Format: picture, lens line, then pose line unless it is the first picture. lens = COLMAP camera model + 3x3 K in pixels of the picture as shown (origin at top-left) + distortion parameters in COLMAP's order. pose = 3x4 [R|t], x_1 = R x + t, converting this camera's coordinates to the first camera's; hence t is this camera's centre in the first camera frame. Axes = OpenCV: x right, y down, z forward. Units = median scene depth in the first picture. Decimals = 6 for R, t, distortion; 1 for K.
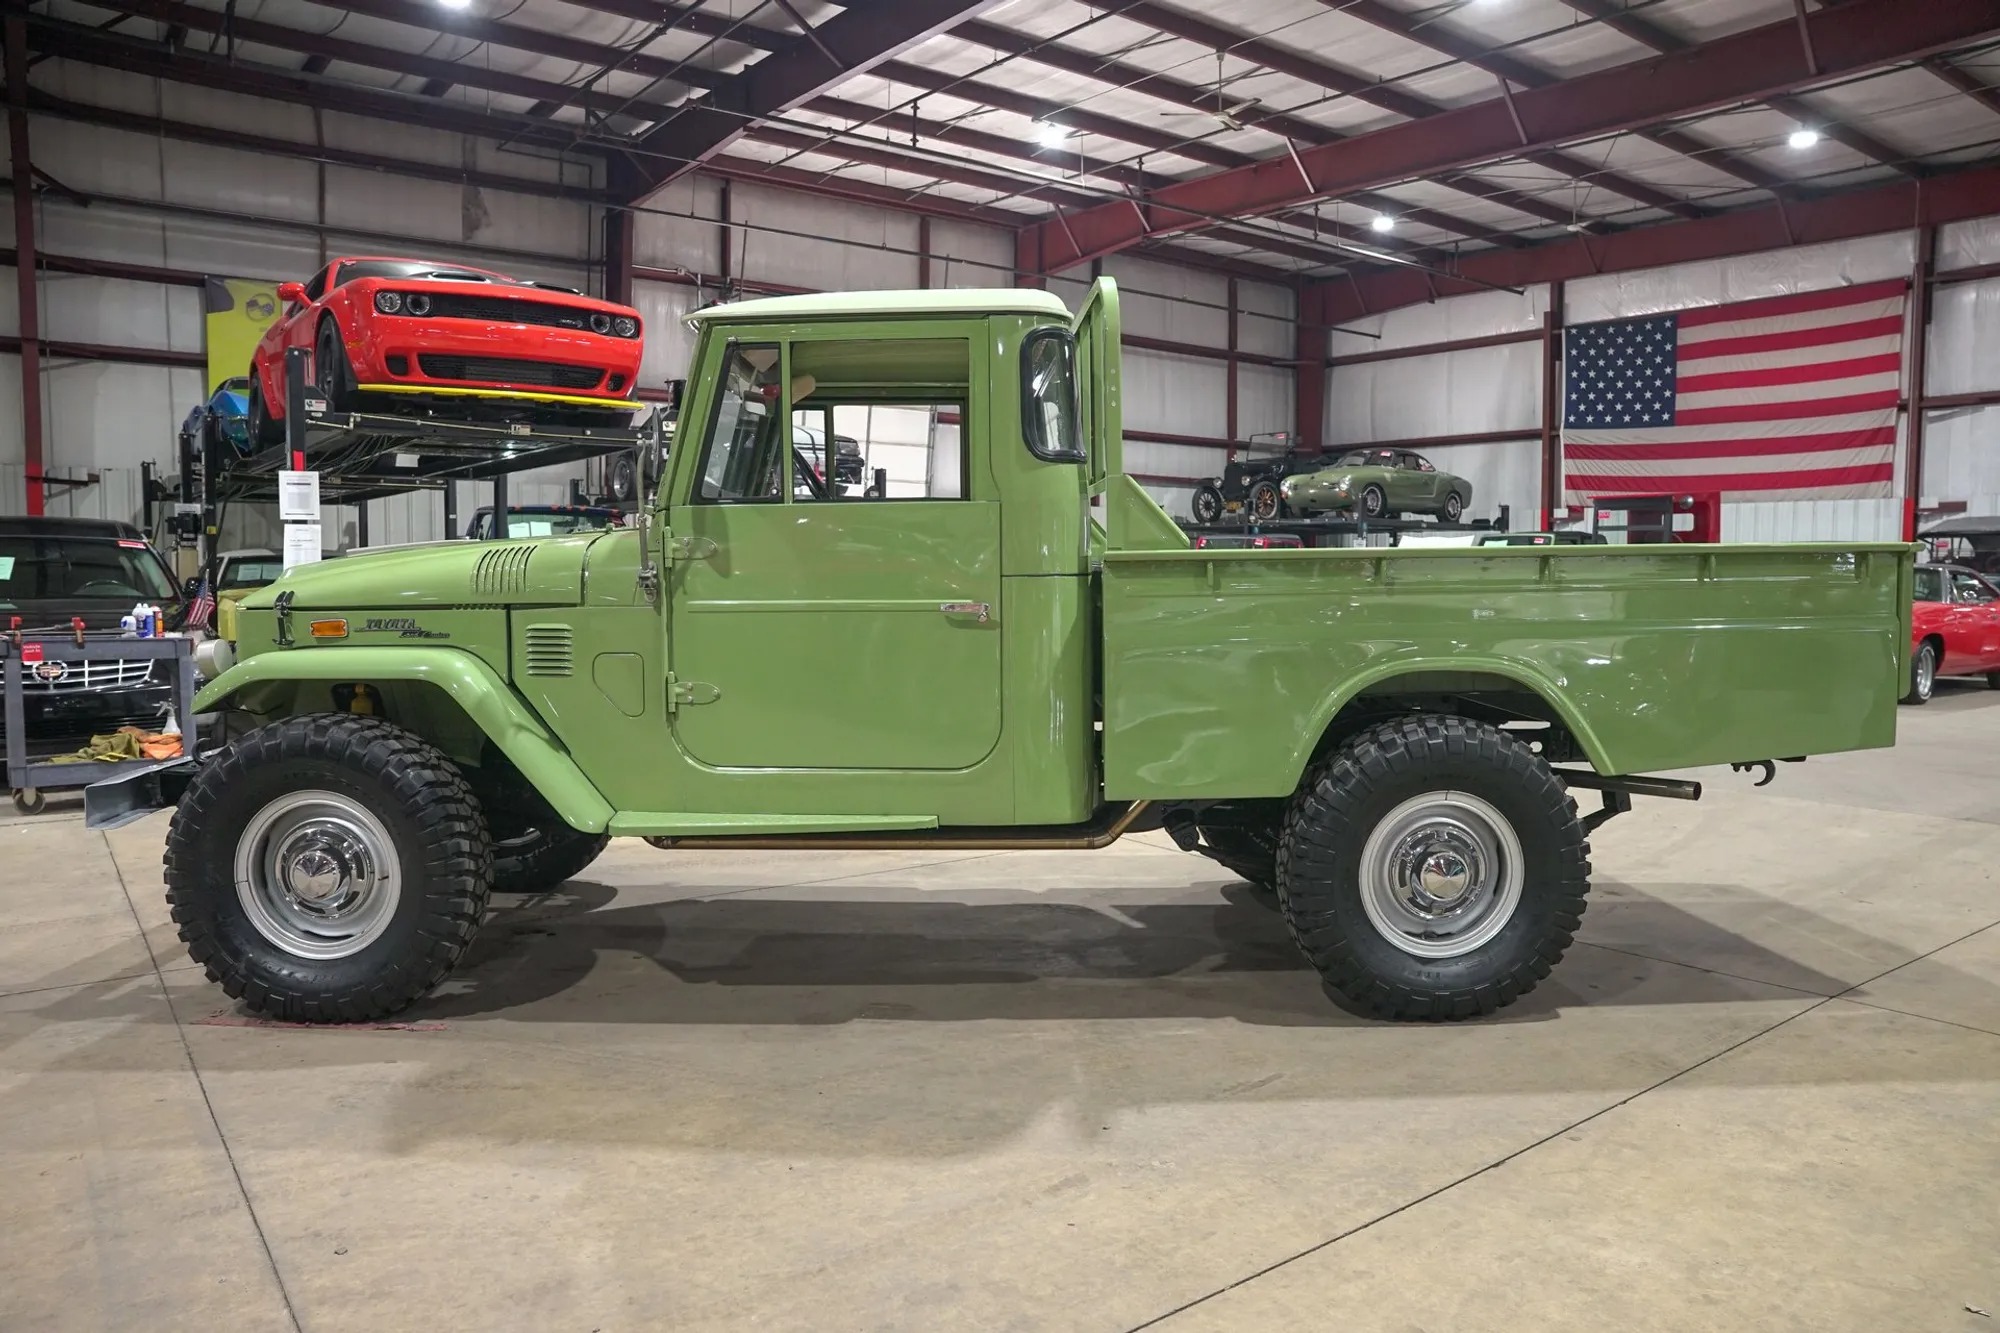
lens RADIAL K [[1366.6, 0, 1003.3], [0, 1366.6, 659.1], [0, 0, 1]] dist [-0.133242, 0.099828]
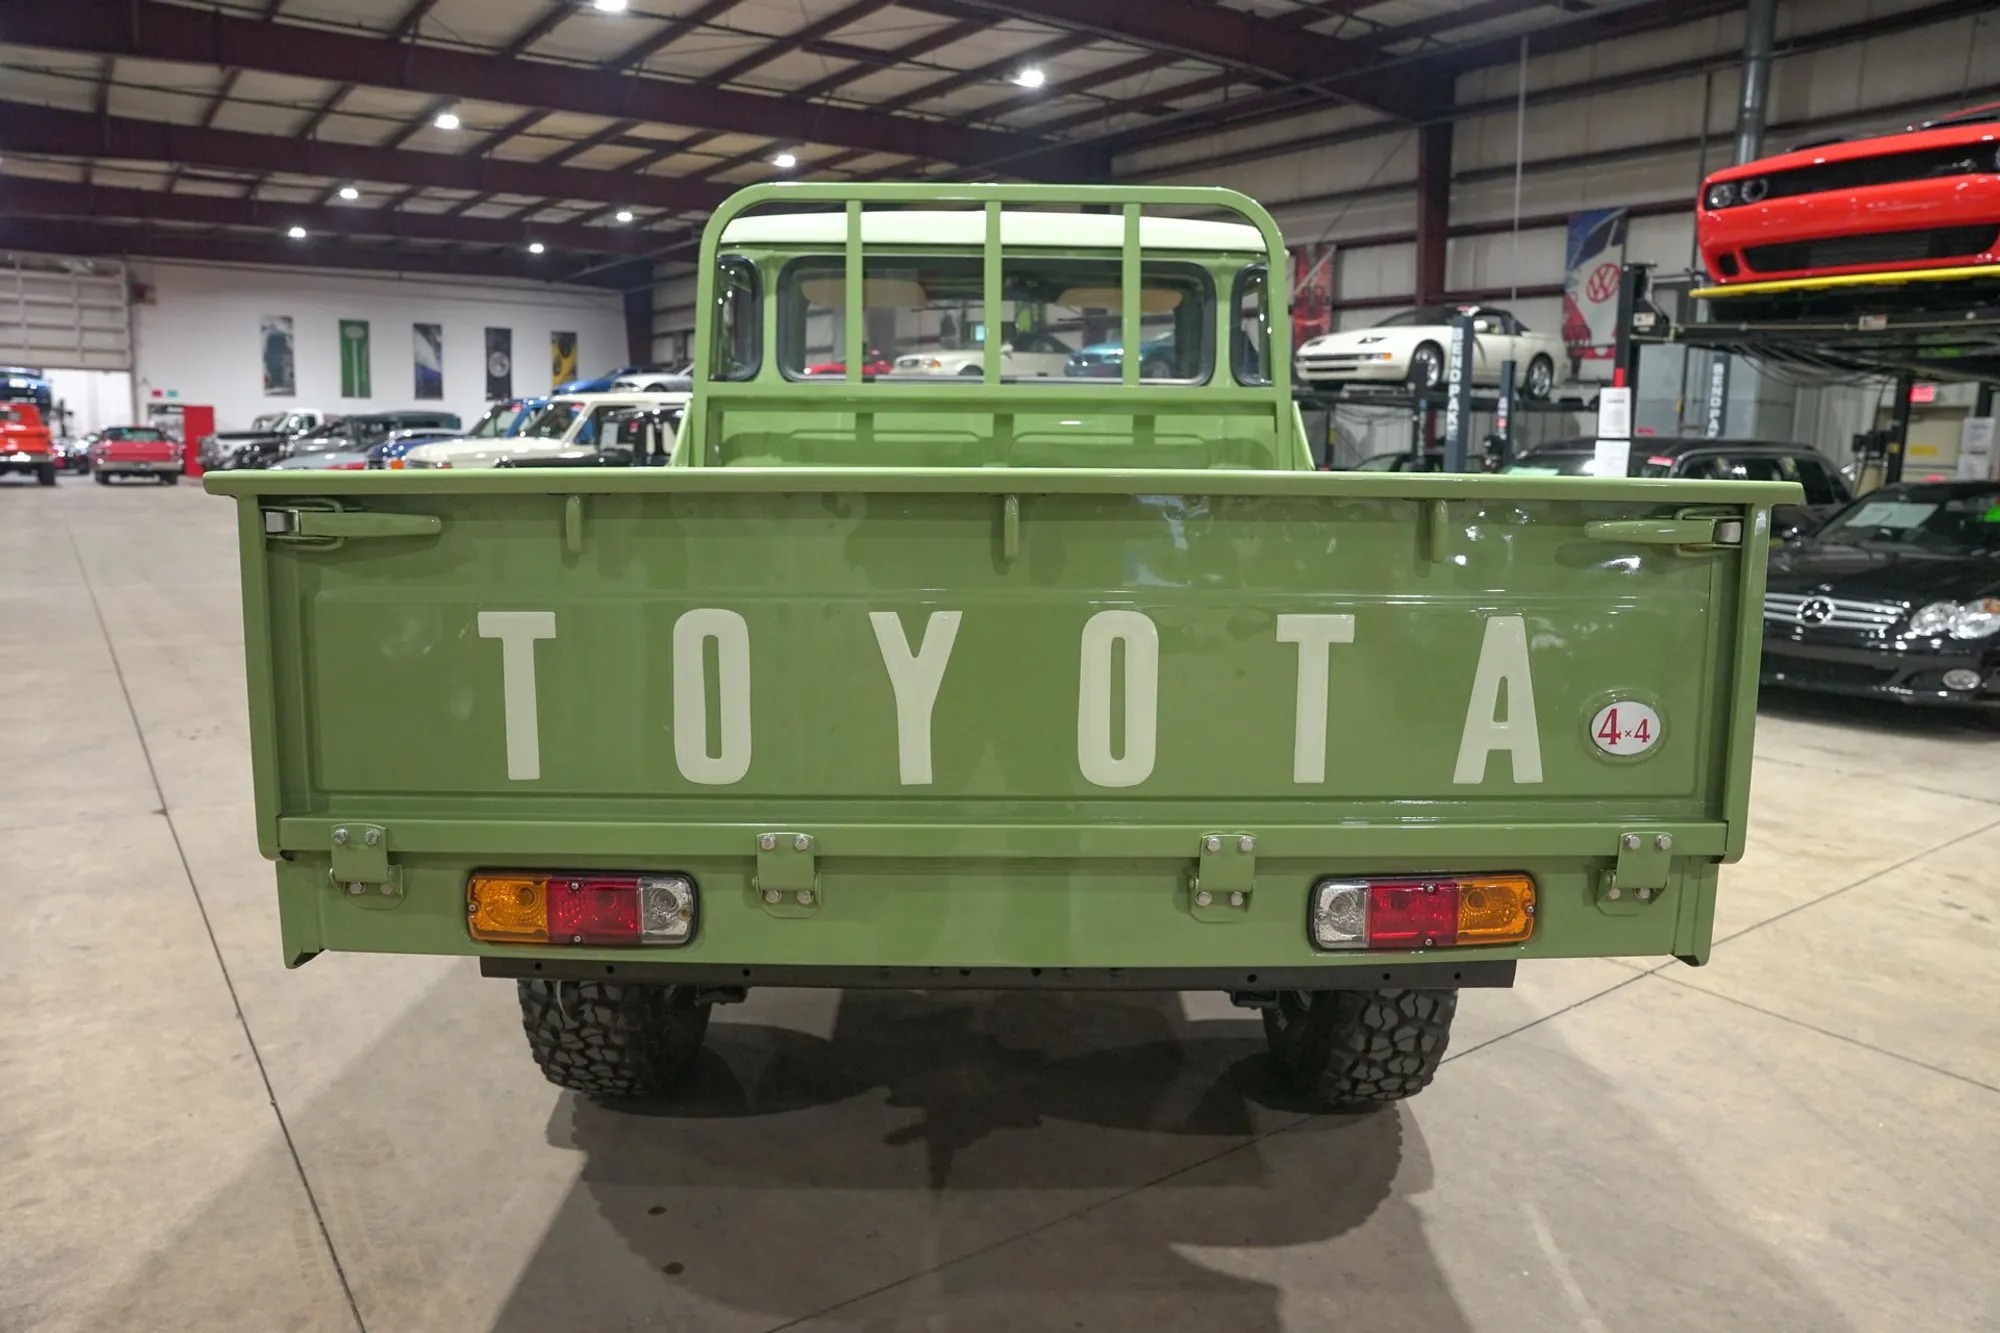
lens RADIAL K [[1366.6, 0, 1014.2], [0, 1366.6, 666.5], [0, 0, 1]] dist [-0.133242, 0.099828]
pose [[-0.012529, 0.153240, -0.988110, 0.554499], [-0.086442, 0.984322, 0.153749, -0.056569], [0.996178, 0.087341, 0.000914, 0.631602]]
